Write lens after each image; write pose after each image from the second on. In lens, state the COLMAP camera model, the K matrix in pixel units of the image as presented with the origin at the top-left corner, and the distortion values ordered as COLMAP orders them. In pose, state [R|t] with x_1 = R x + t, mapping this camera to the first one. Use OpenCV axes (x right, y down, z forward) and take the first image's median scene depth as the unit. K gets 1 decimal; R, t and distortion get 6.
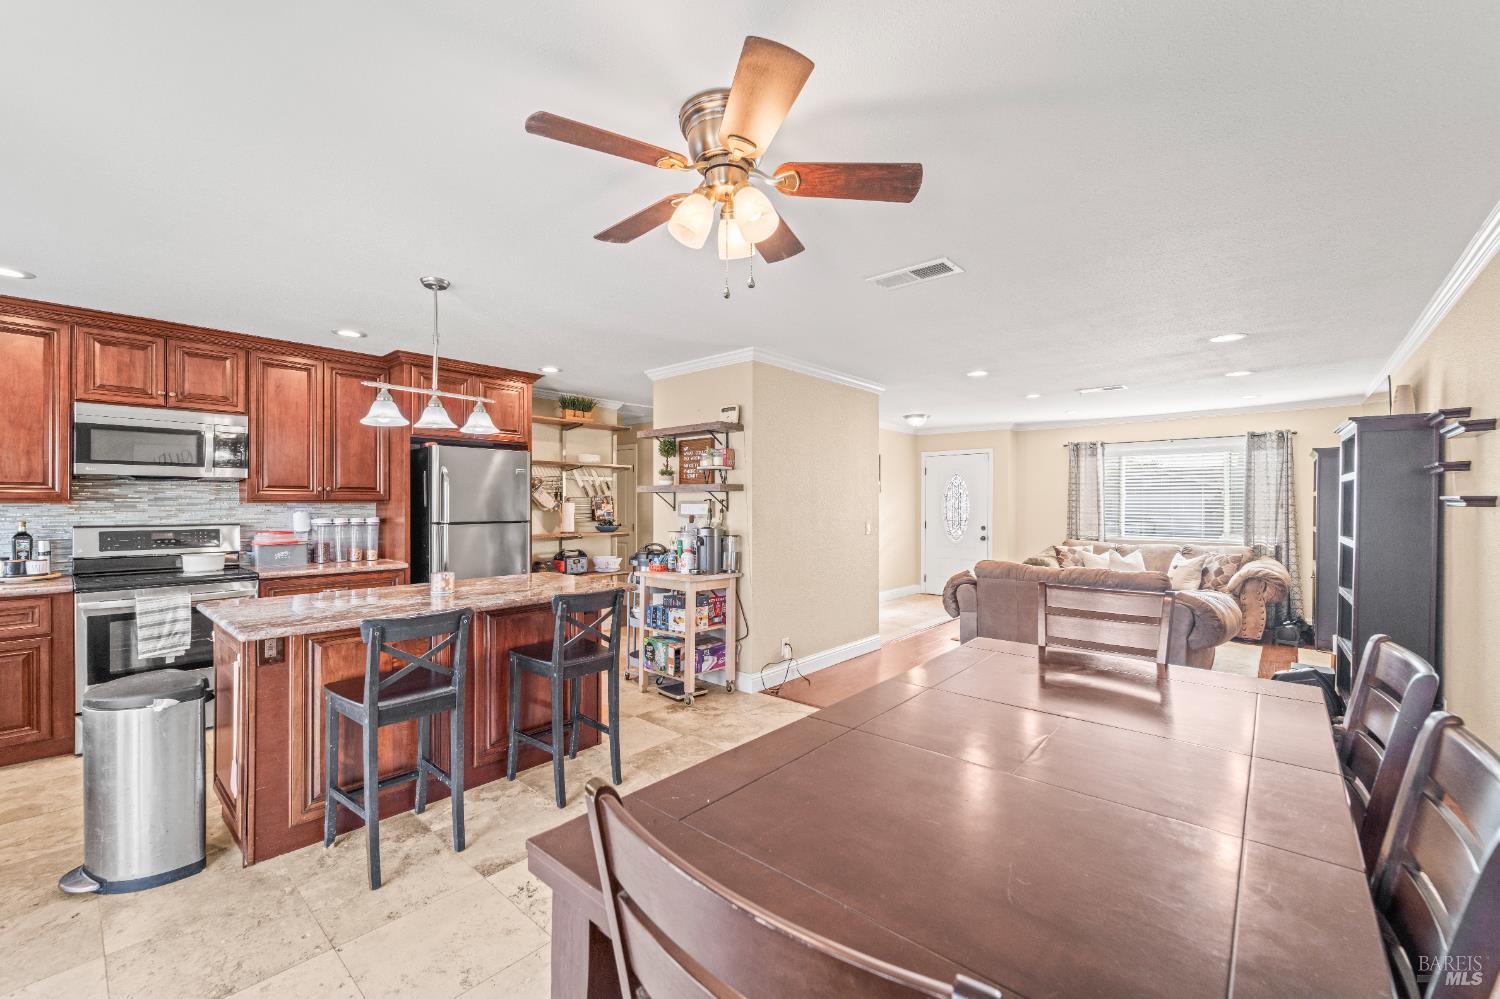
lens RADIAL K [[610.2, 0, 747.5], [0, 610.2, 504.1], [0, 0, 1]] dist [-0.000310, -0.000471]
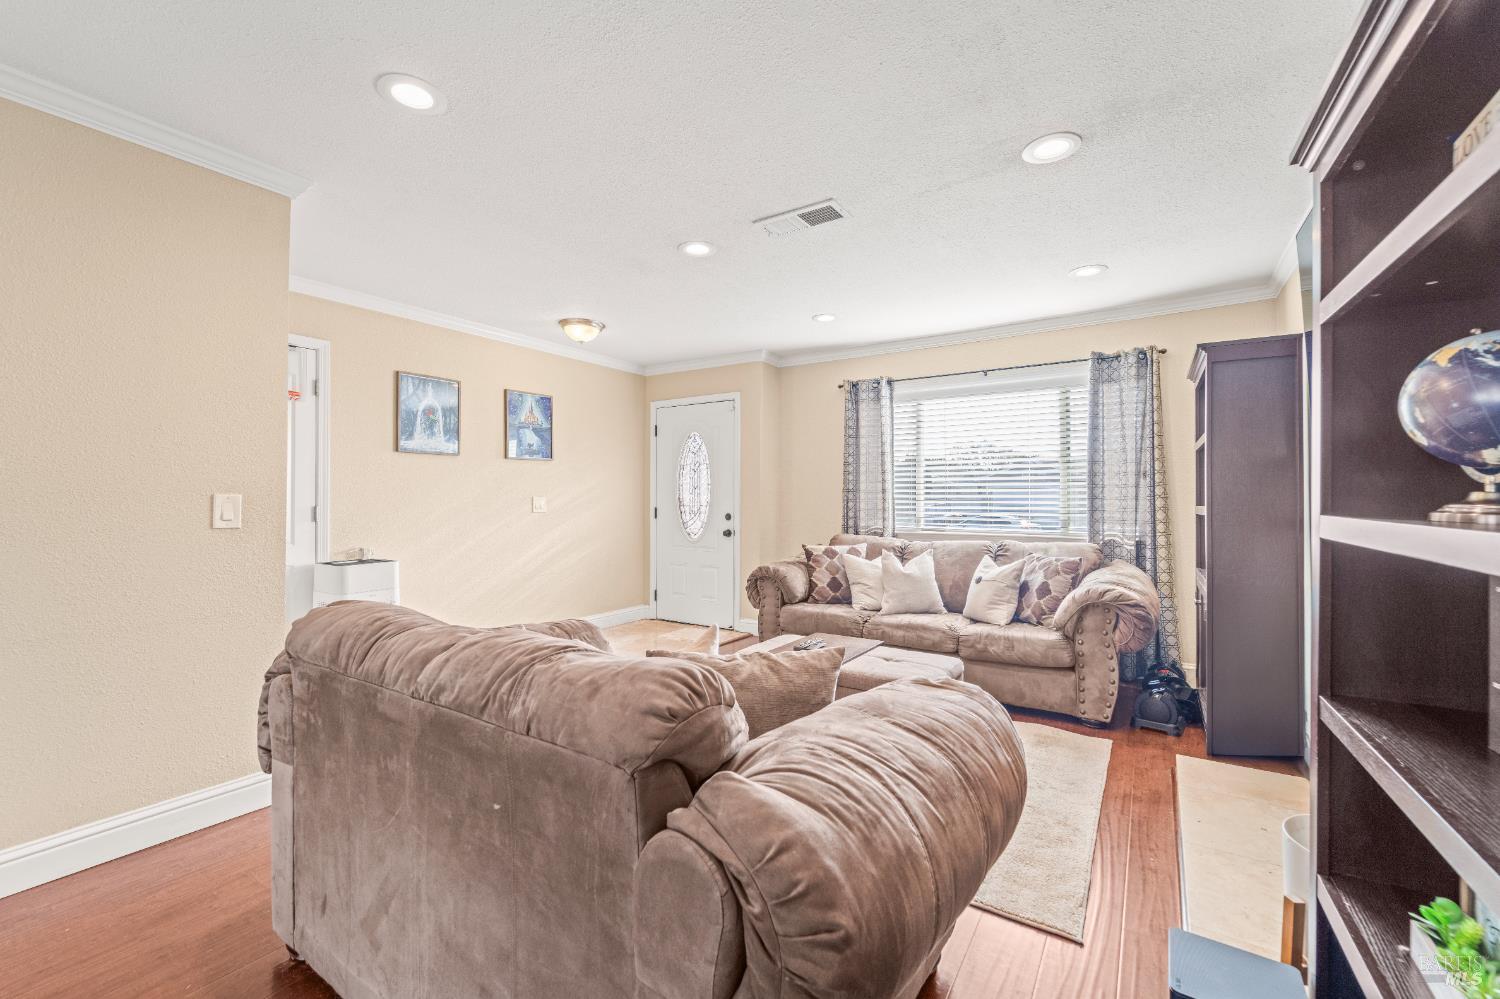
lens RADIAL K [[617.5, 0, 748.9], [0, 617.5, 490.7], [0, 0, 1]] dist [-0.000996, -0.000147]
pose [[0.989805, -0.000436, 0.142425, 0.486972], [0.002367, 0.999908, -0.013388, 0.031440], [-0.142406, 0.013588, 0.989715, 0.547934]]
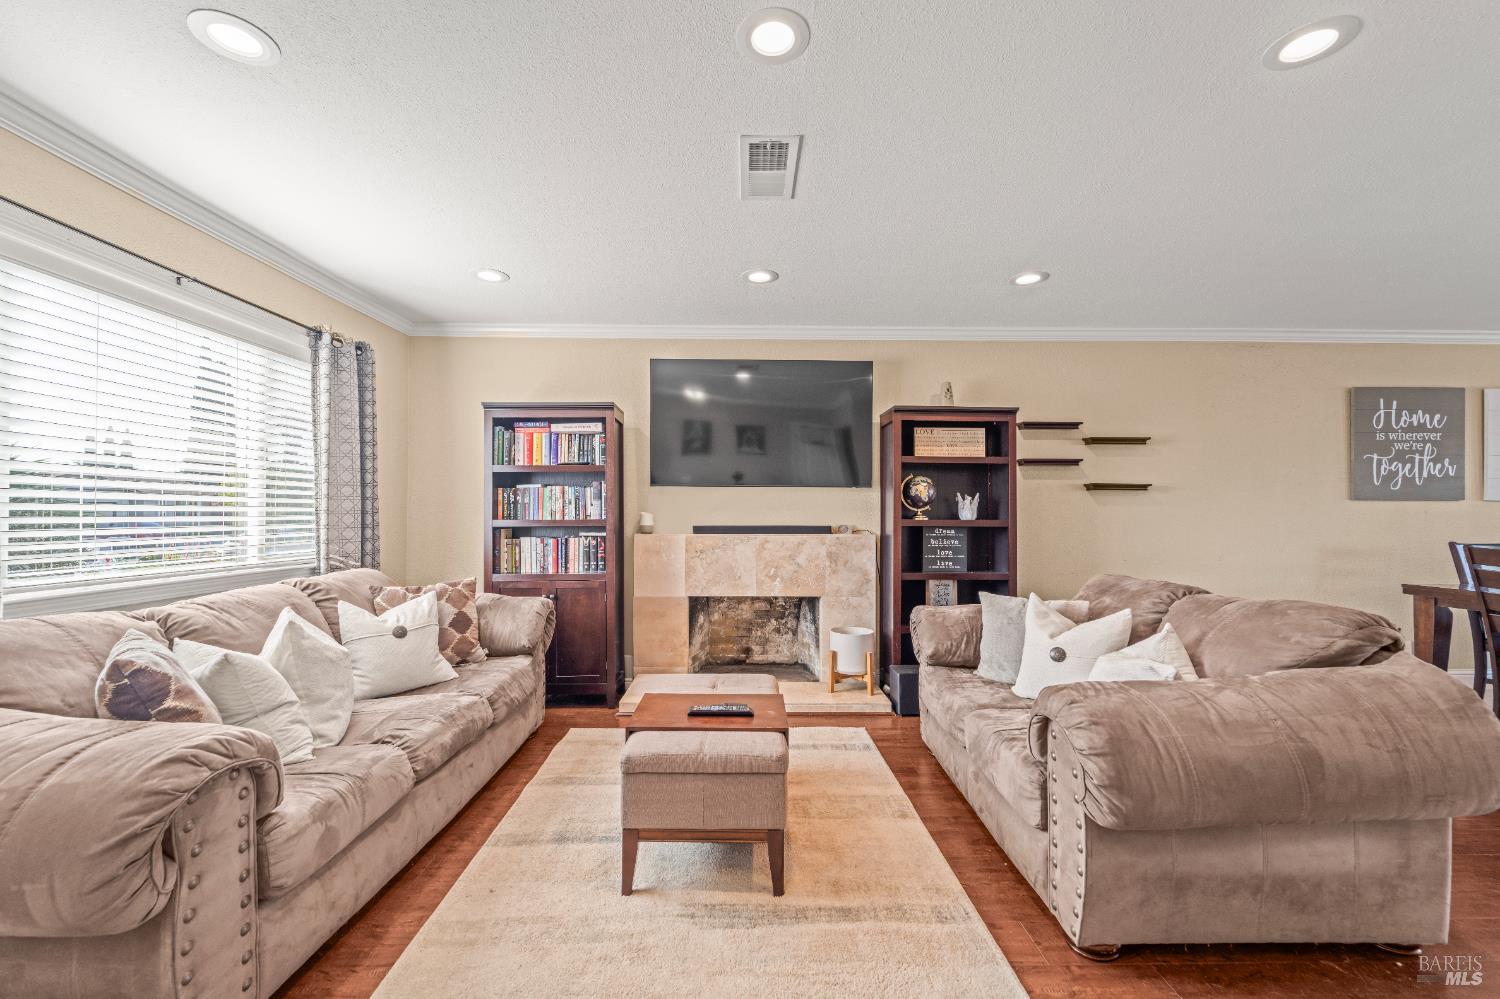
lens RADIAL K [[610.2, 0, 747.5], [0, 610.2, 504.1], [0, 0, 1]] dist [-0.000310, -0.000471]
pose [[-0.668484, 0.006731, 0.743696, 0.312715], [-0.003755, 0.999916, -0.012425, 0.029162], [-0.743717, -0.011098, -0.668403, 1.315906]]
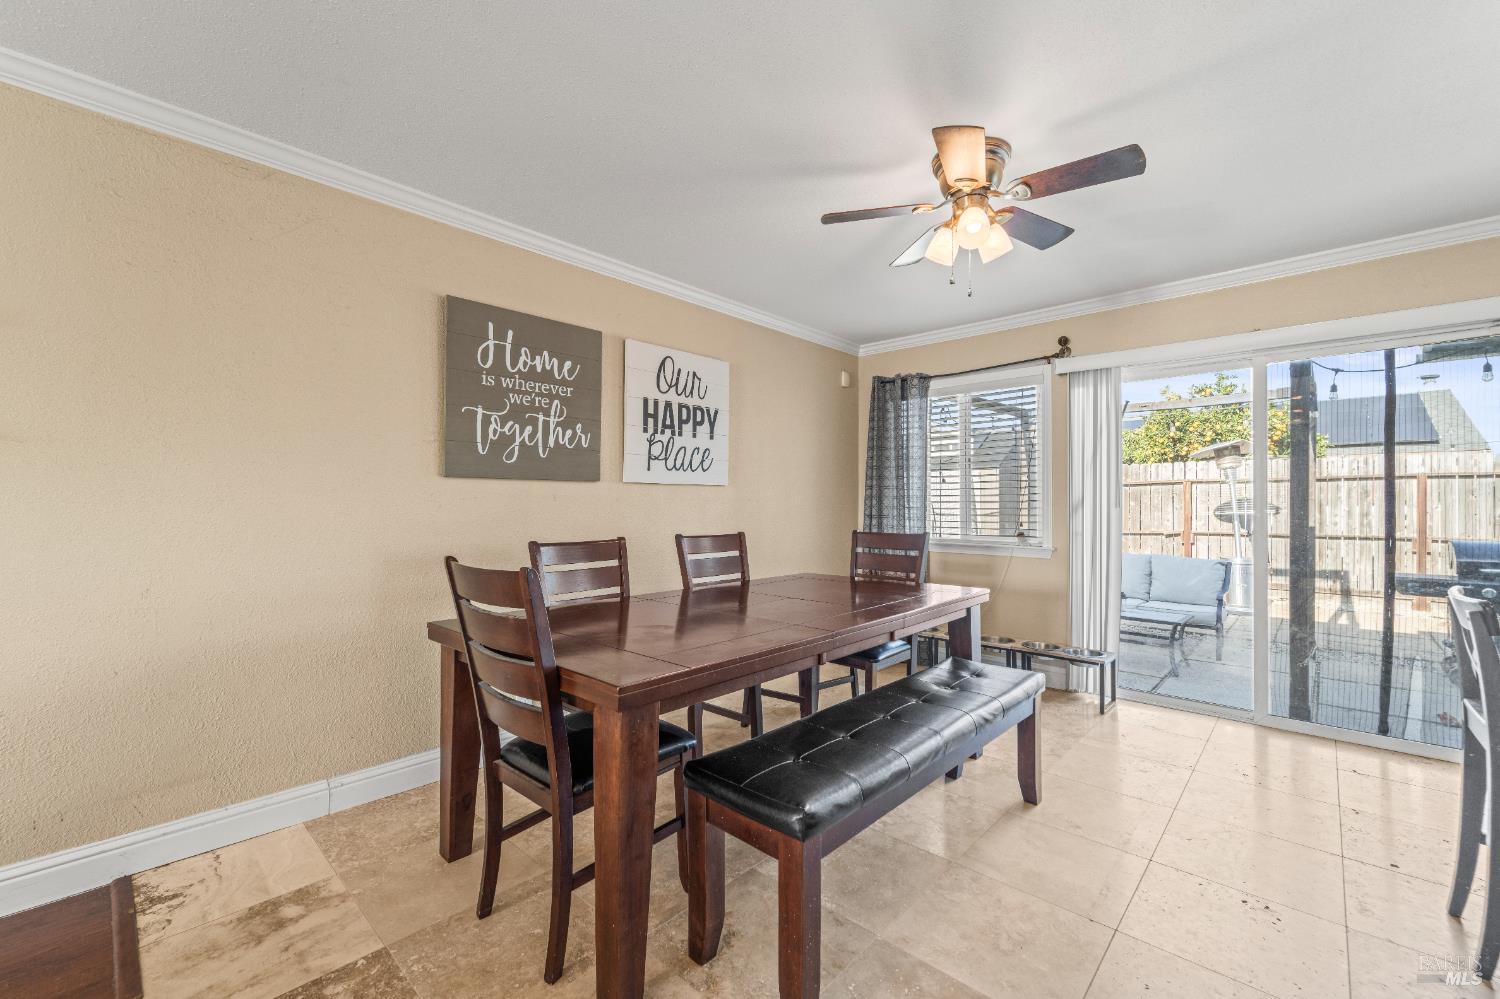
lens RADIAL K [[615.0, 0, 746.1], [0, 615.0, 495.5], [0, 0, 1]] dist [-0.001137, -0.000184]
pose [[-0.999482, -0.004599, 0.031845, 0.124785], [-0.004956, 0.999926, -0.011129, 0.030650], [-0.031791, -0.011281, -0.999431, 0.716187]]
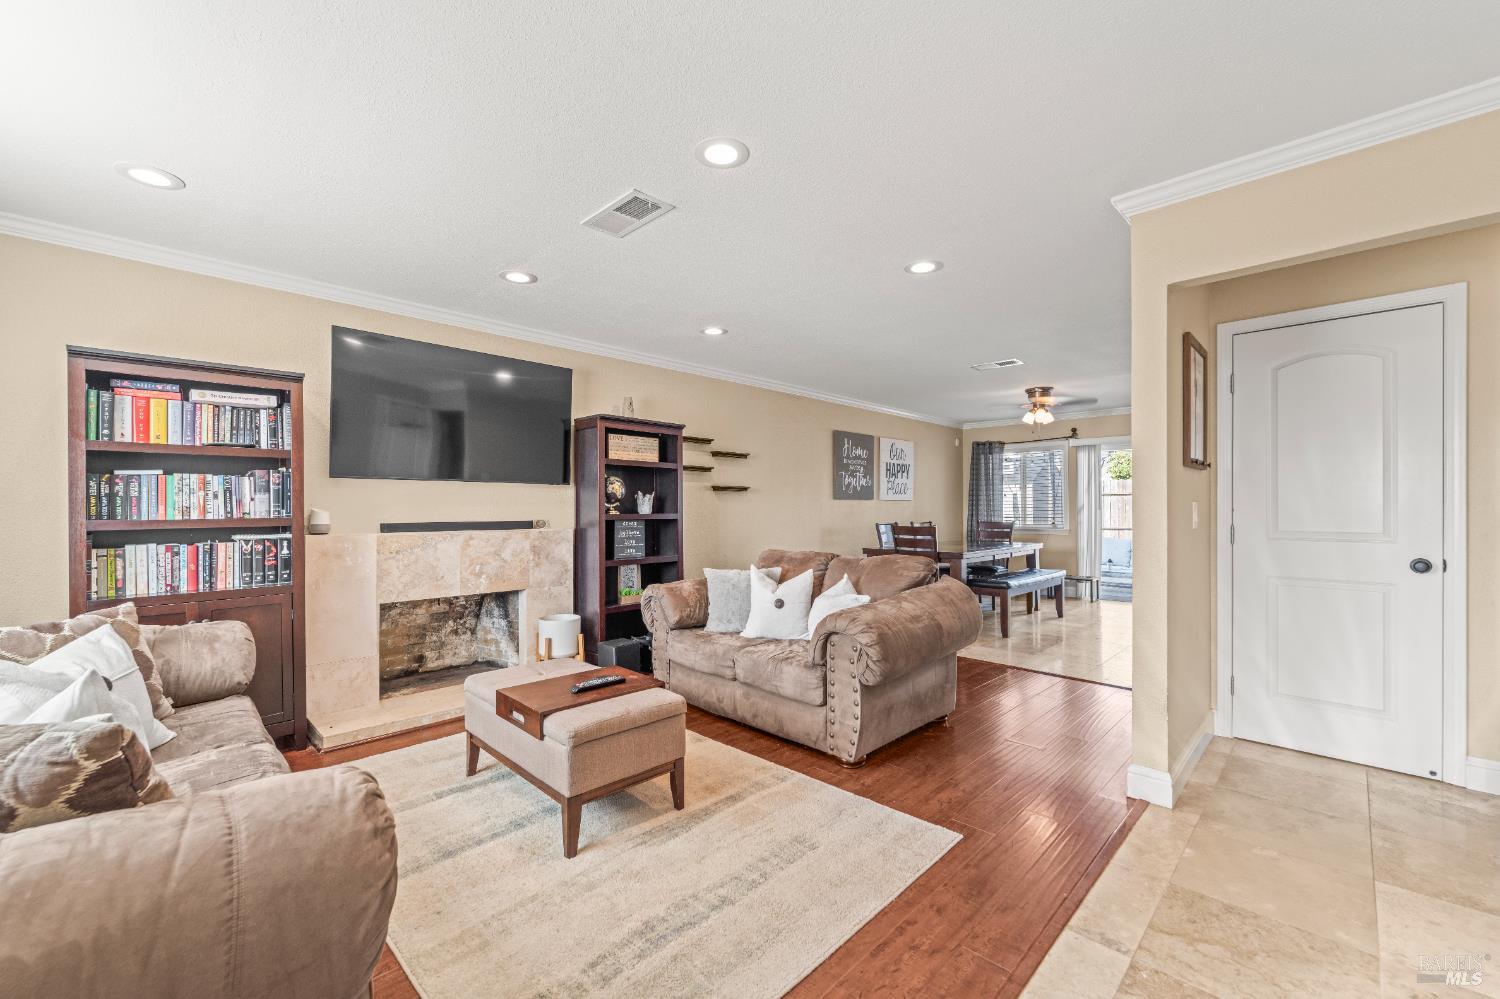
lens RADIAL K [[610.2, 0, 747.5], [0, 610.2, 504.1], [0, 0, 1]] dist [-0.000310, -0.000471]
pose [[-0.998420, -0.000128, 0.056189, 0.481394], [-0.000449, 0.999984, -0.005693, 0.029069], [-0.056188, -0.005709, -0.998404, 1.500890]]
